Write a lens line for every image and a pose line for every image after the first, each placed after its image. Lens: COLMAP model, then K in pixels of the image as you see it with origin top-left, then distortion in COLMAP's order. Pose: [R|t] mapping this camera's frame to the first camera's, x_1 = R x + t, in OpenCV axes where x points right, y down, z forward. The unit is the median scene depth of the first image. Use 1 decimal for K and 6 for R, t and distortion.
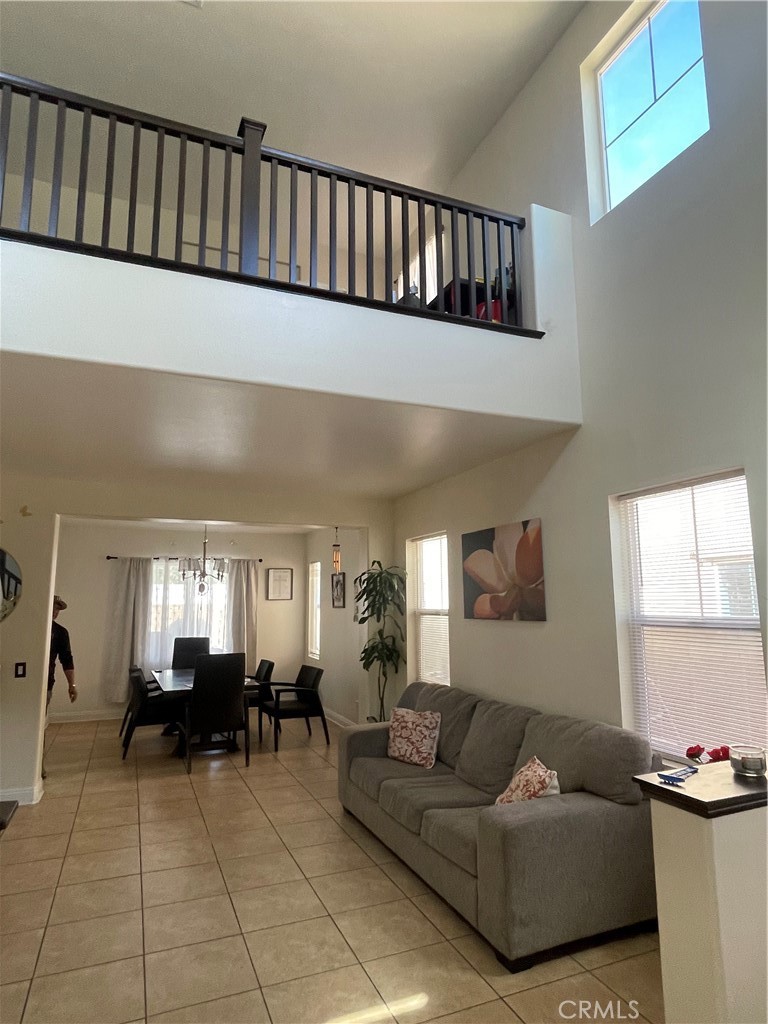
lens RADIAL K [[596.1, 0, 383.0], [0, 596.1, 506.6], [0, 0, 1]] dist [0.006469, 0.000971]
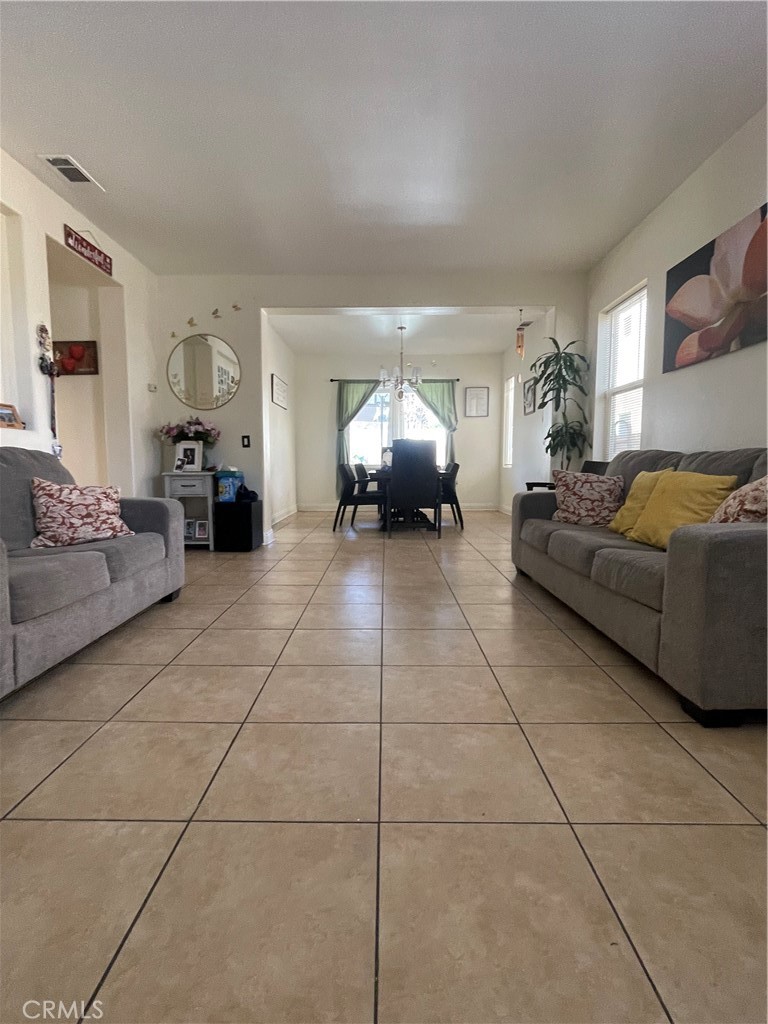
lens RADIAL K [[490.2, 0, 379.7], [0, 490.2, 513.2], [0, 0, 1]] dist [0.001118, -0.000067]
pose [[0.918104, 0.035835, -0.394716, 0.048085], [0.072336, 0.964027, 0.255774, 0.165975], [0.389683, -0.263379, 0.882484, 0.164856]]
